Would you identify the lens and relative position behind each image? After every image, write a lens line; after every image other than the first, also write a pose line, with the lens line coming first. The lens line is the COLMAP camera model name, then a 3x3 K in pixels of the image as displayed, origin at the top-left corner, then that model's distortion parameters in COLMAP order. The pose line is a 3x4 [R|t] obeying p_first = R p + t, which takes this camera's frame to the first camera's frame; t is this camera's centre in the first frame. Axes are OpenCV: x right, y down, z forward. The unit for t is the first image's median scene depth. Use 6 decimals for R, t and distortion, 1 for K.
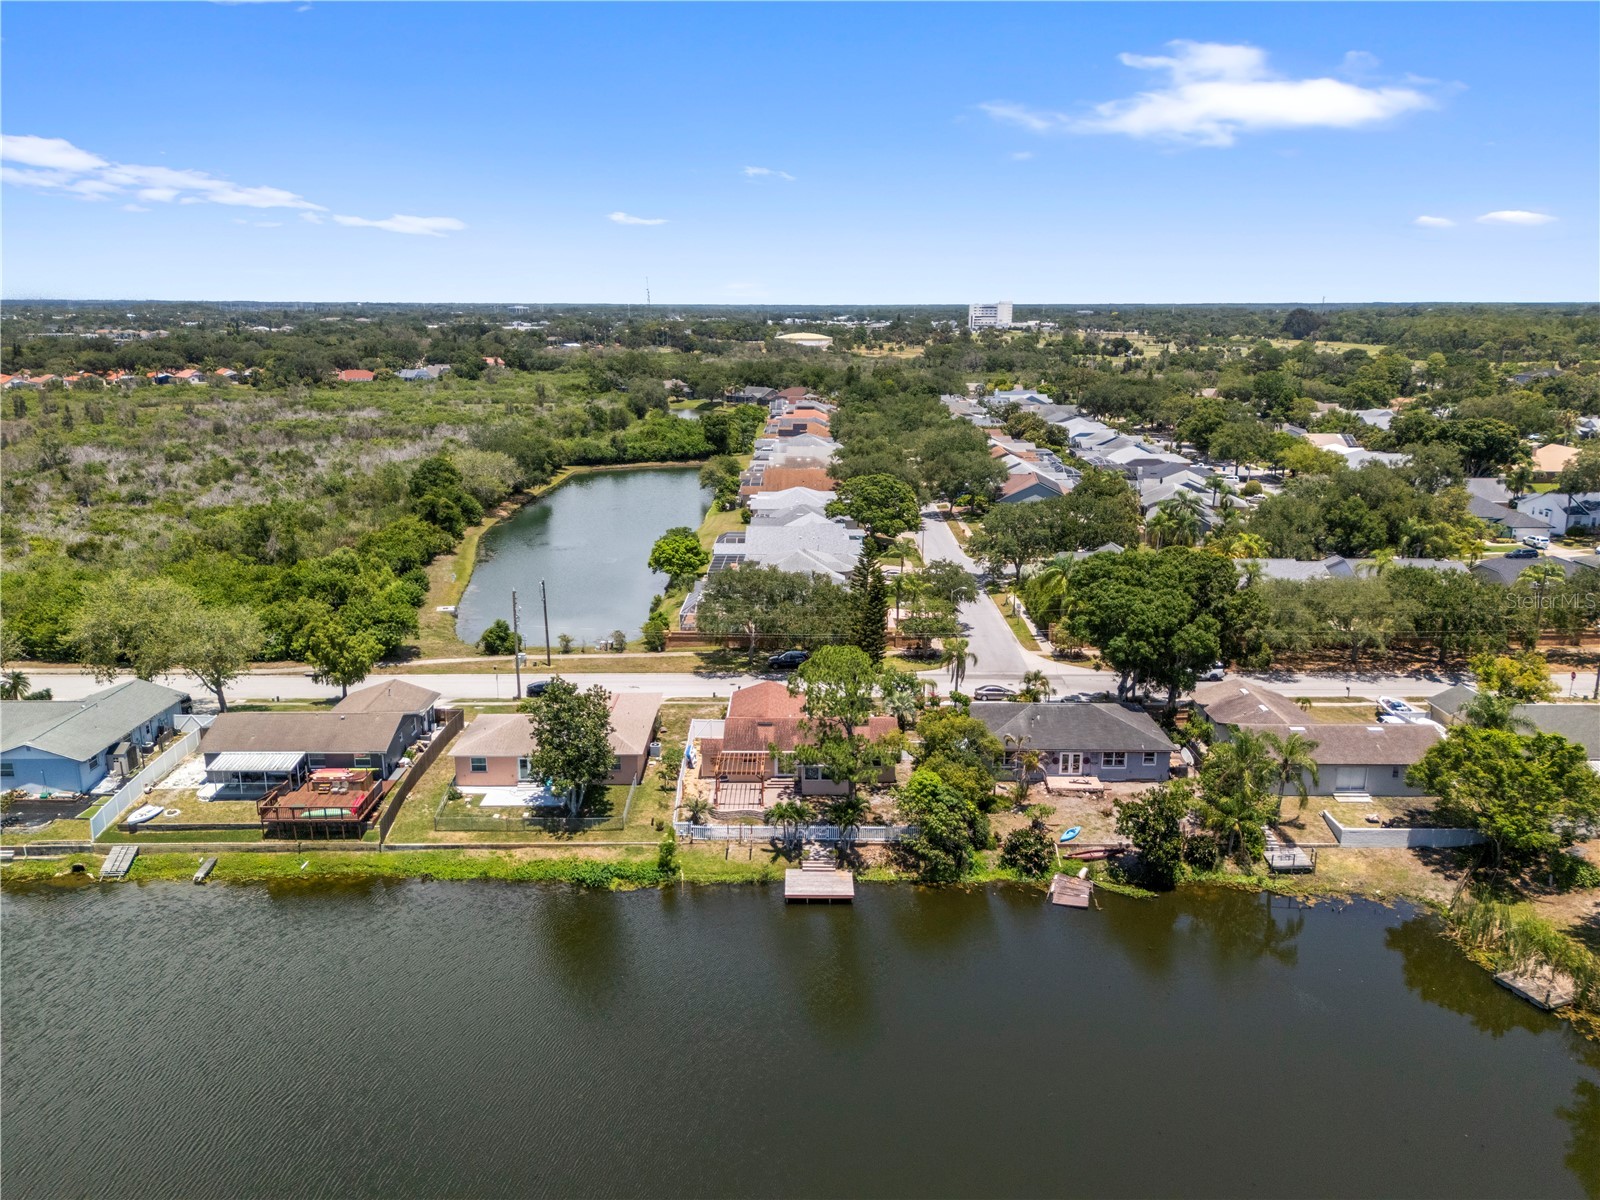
lens RADIAL K [[1178.6, 0, 798.9], [0, 1178.6, 601.5], [0, 0, 1]] dist [0.064034, -0.055629]
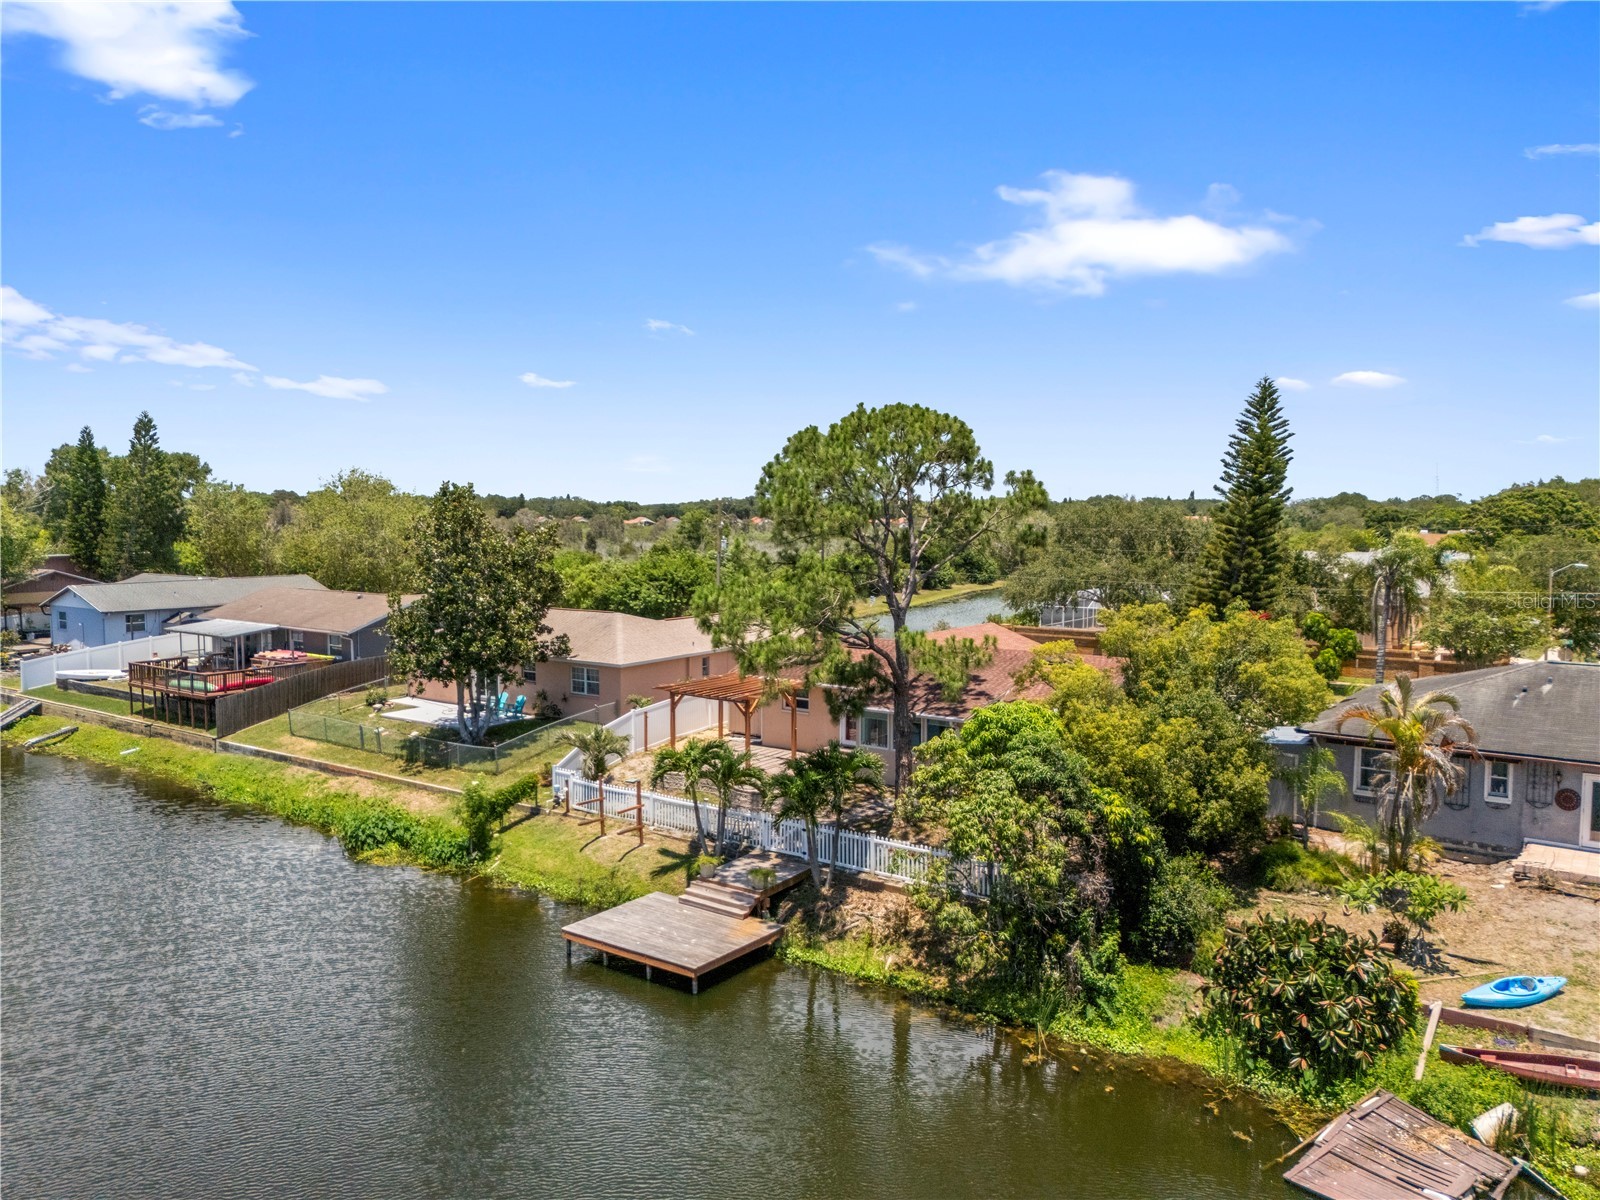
lens RADIAL K [[1178.6, 0, 798.9], [0, 1178.6, 601.5], [0, 0, 1]] dist [0.064034, -0.055629]
pose [[0.807364, 0.045252, -0.588316, 0.261990], [-0.142045, 0.982639, -0.119350, 0.167017], [0.572701, 0.179926, 0.799775, 0.671531]]
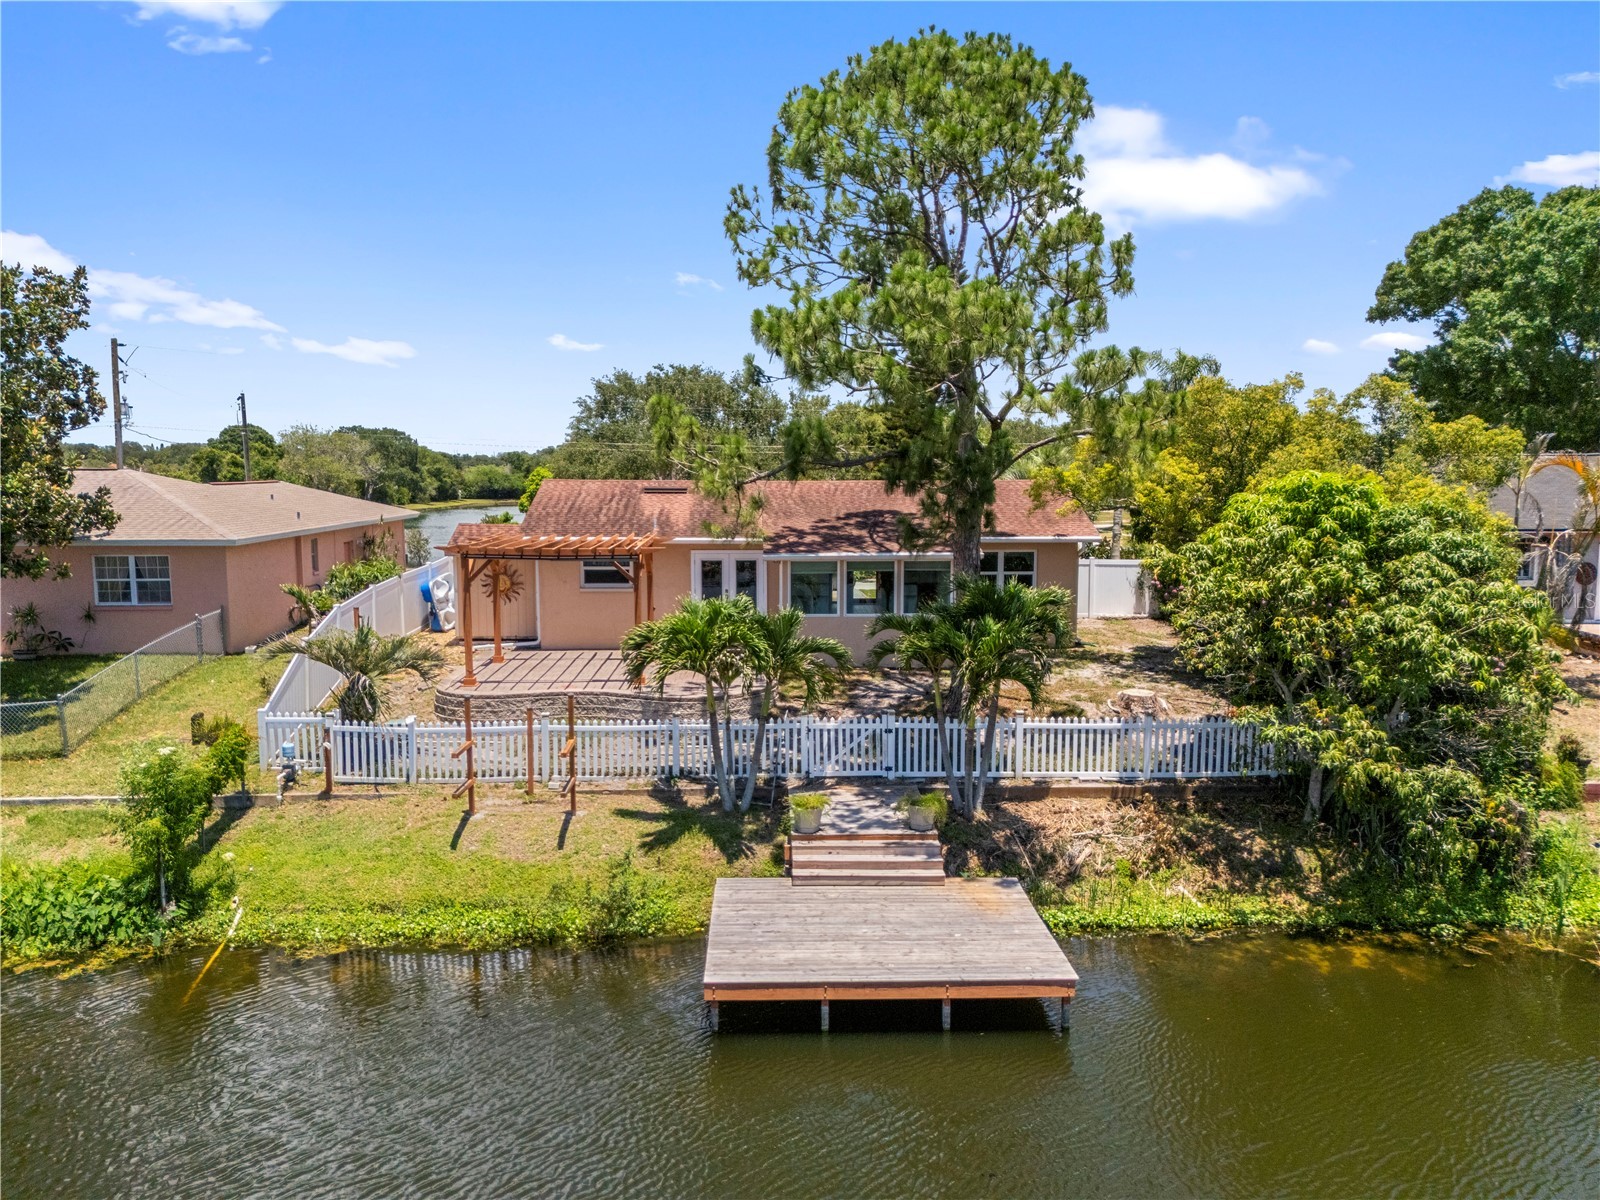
lens RADIAL K [[1178.6, 0, 798.9], [0, 1178.6, 601.5], [0, 0, 1]] dist [0.064034, -0.055629]
pose [[0.999671, -0.007189, 0.024629, -0.000299], [0.010346, 0.991387, -0.130554, 0.201364], [-0.023479, 0.130765, 0.991135, 0.765669]]
